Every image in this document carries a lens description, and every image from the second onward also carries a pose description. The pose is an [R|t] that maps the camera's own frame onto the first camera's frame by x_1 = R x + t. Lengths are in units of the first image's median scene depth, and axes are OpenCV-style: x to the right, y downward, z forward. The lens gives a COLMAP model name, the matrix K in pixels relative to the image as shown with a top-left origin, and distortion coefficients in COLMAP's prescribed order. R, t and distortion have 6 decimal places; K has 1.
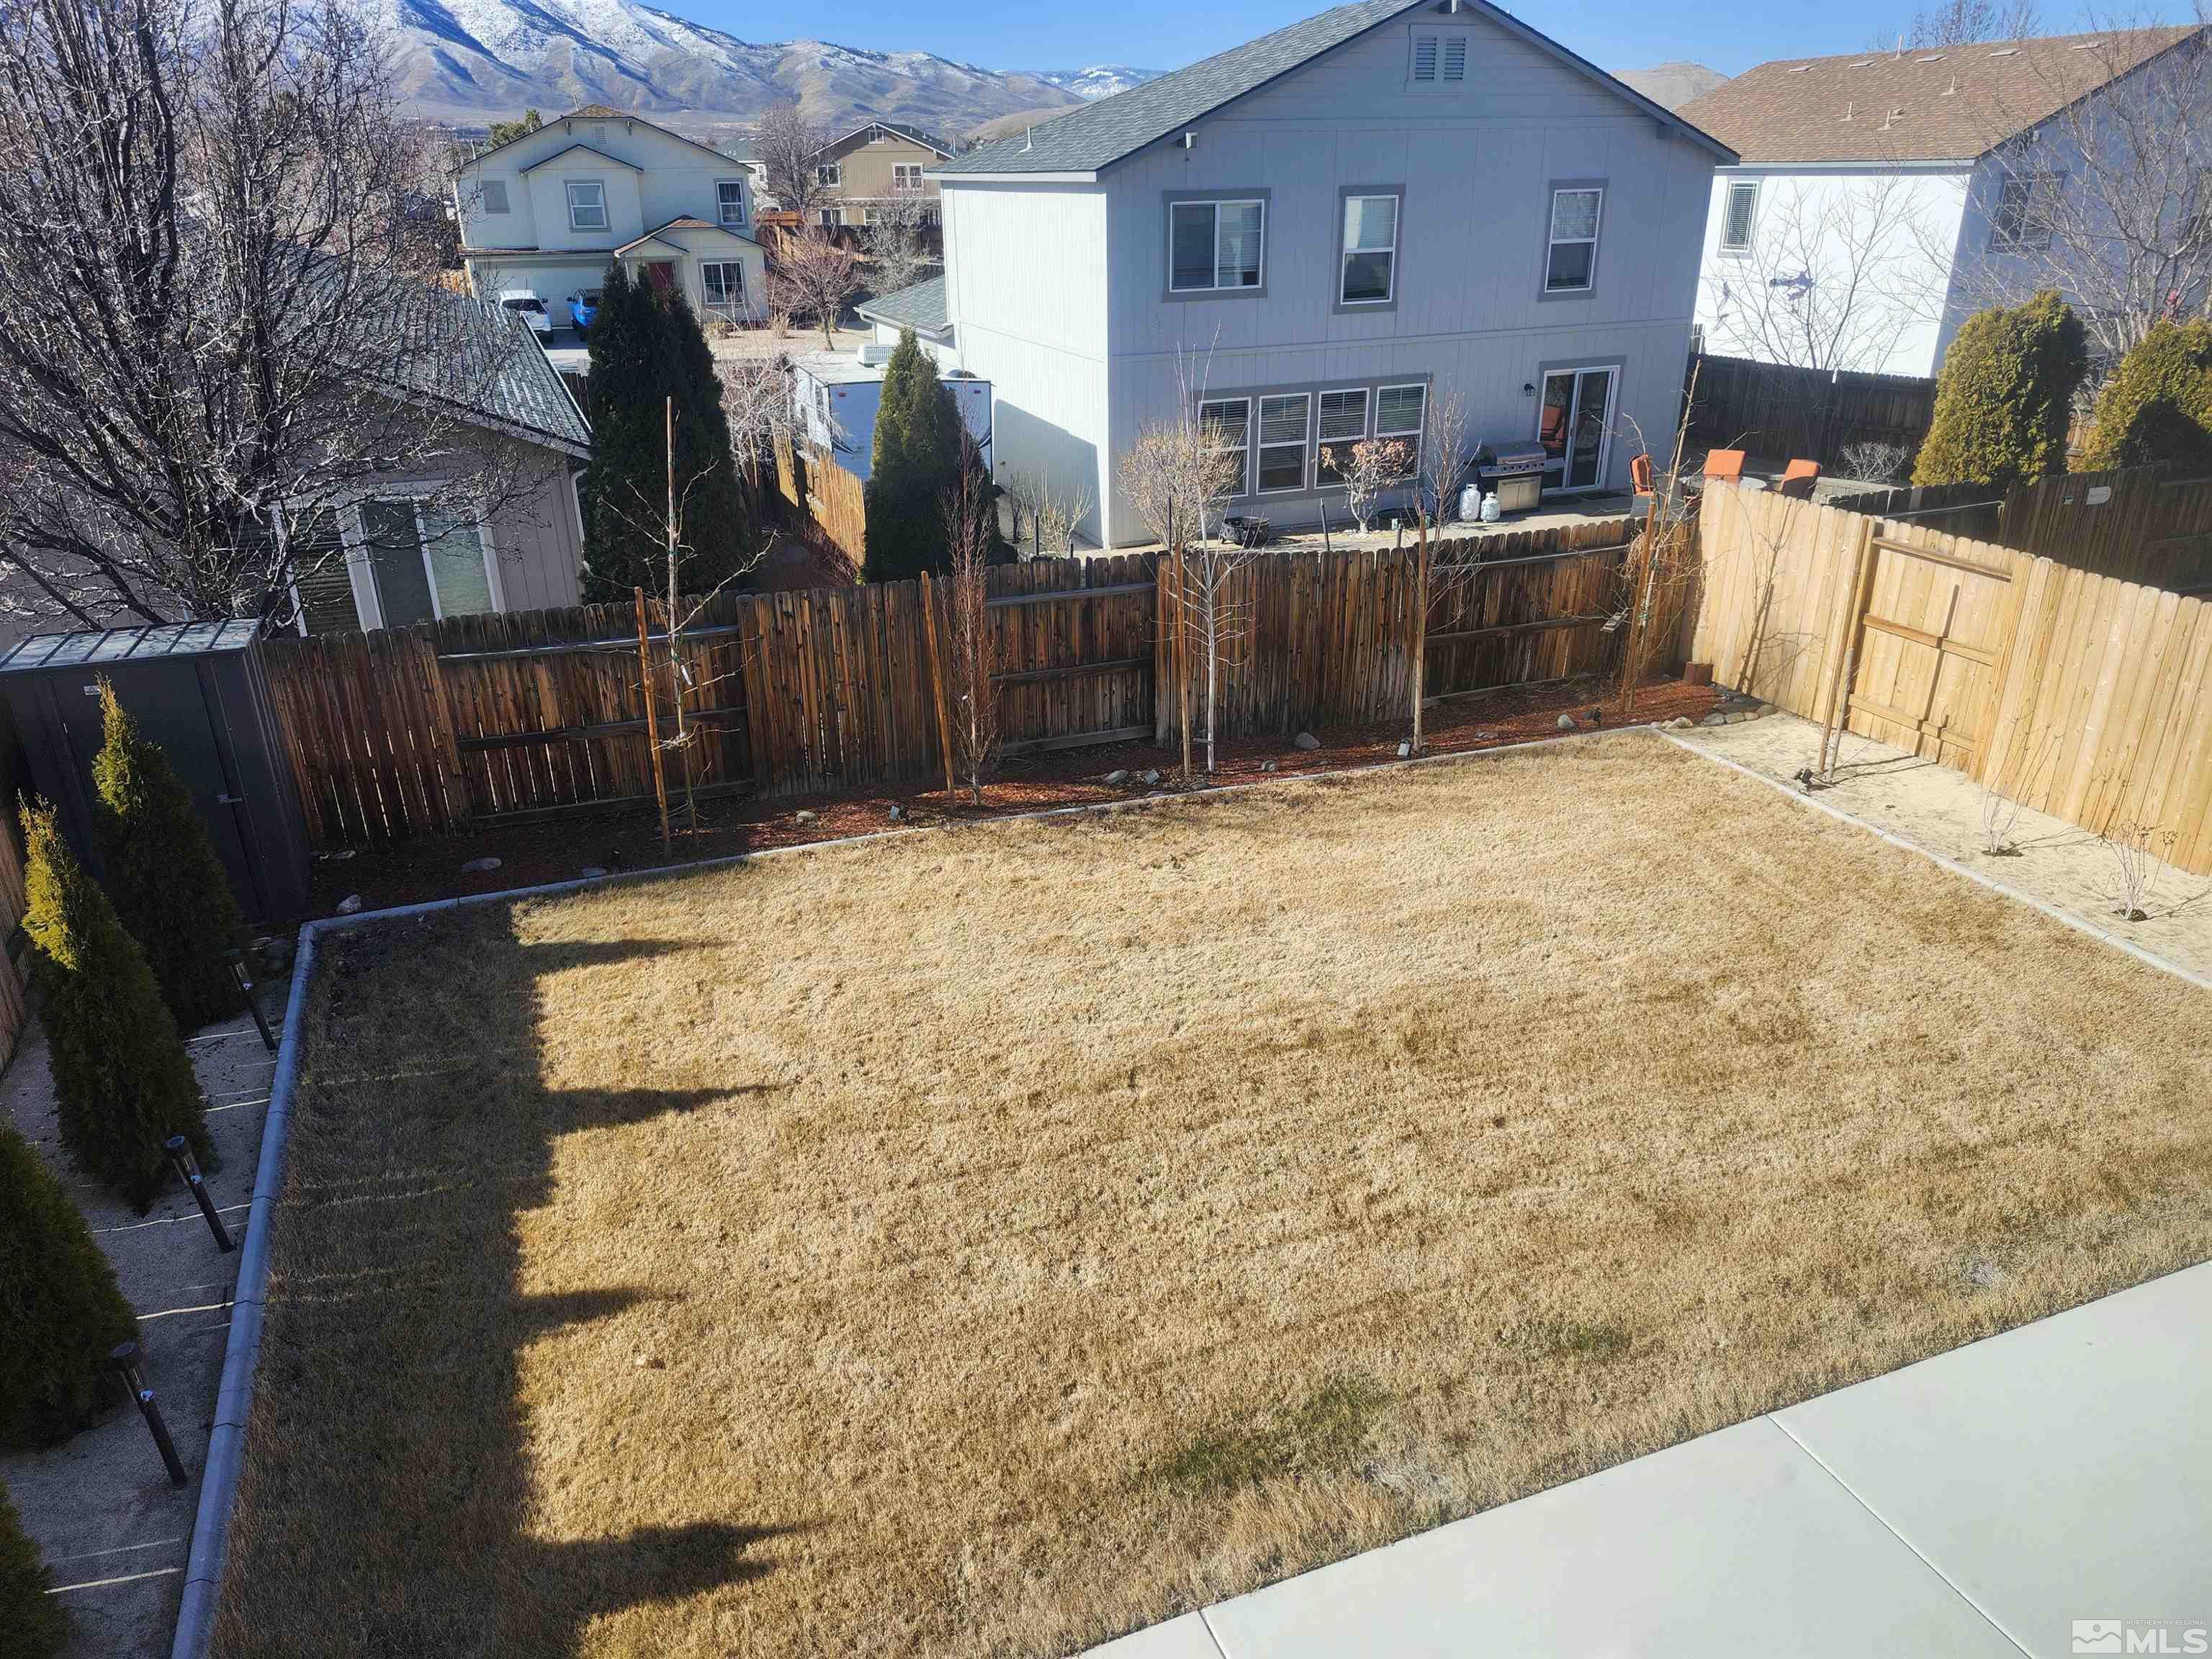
lens RADIAL K [[1522.3, 0, 1094.8], [0, 1522.3, 845.8], [0, 0, 1]] dist [0.088405, -0.100567]
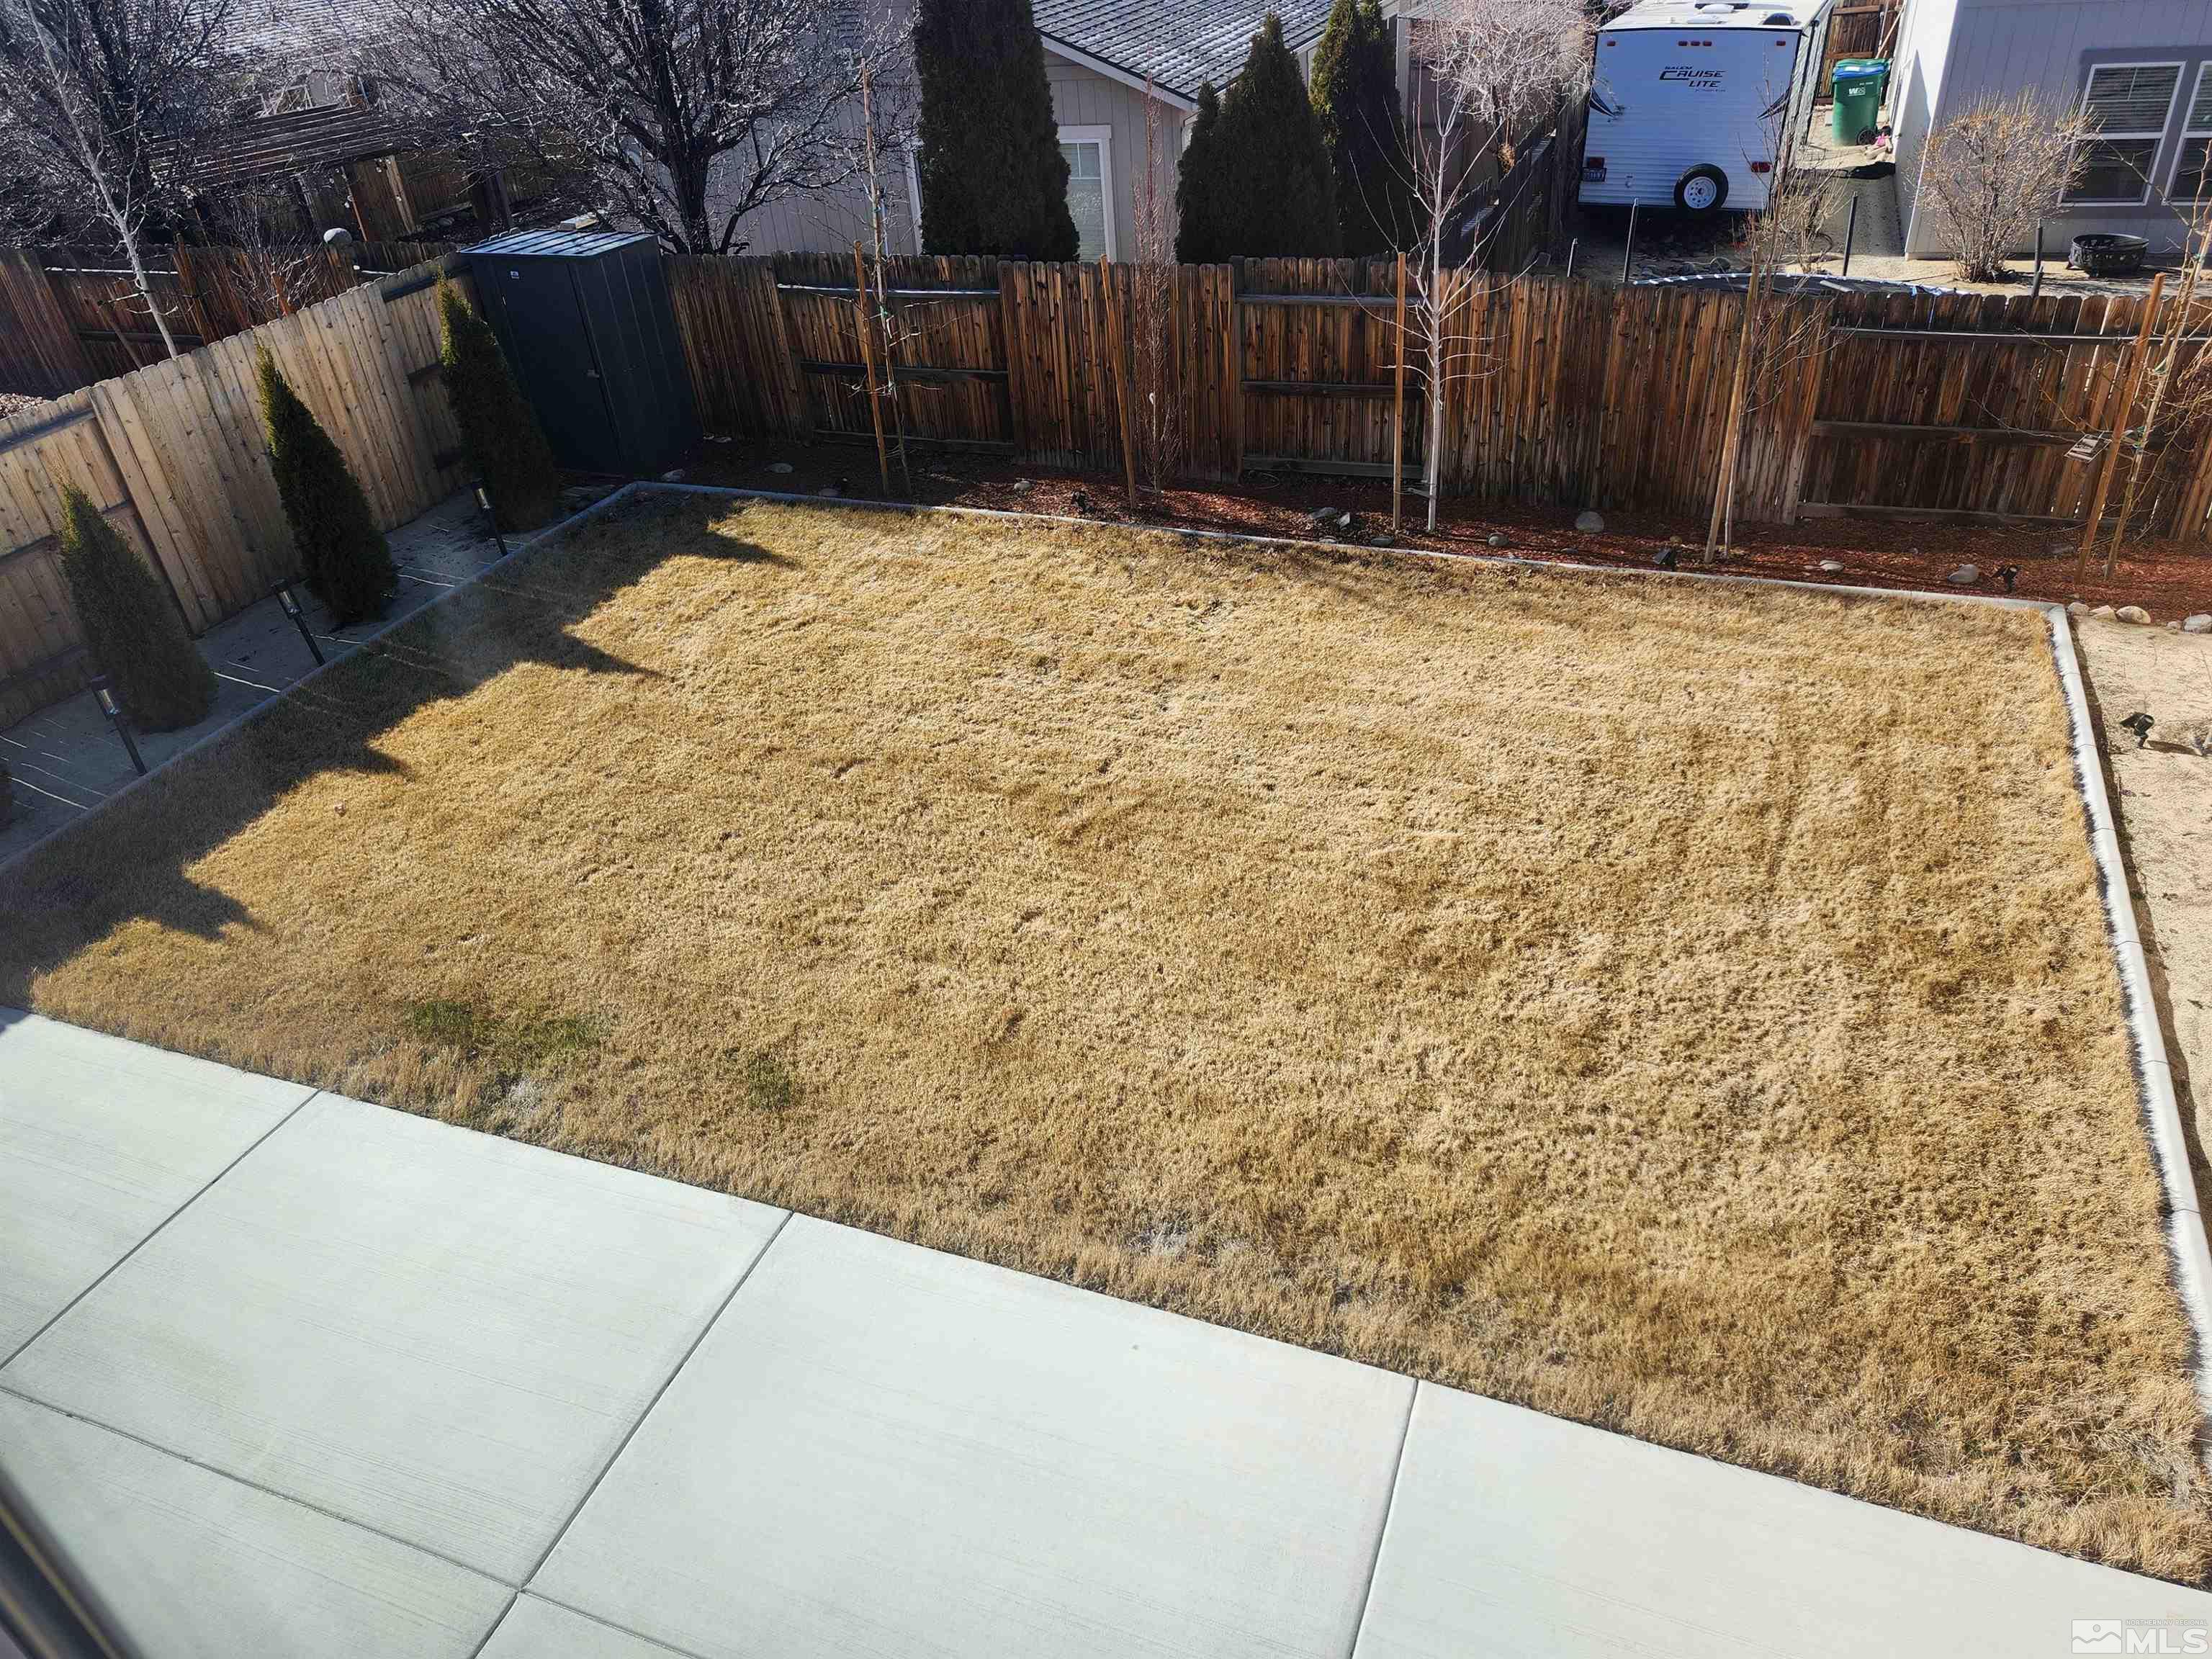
lens RADIAL K [[1522.3, 0, 1102.9], [0, 1522.3, 841.9], [0, 0, 1]] dist [0.088405, -0.100567]
pose [[0.726742, 0.337541, -0.598257, 0.657788], [-0.211014, 0.938530, 0.273193, -0.102187], [0.653696, -0.072300, 0.753295, 0.241668]]
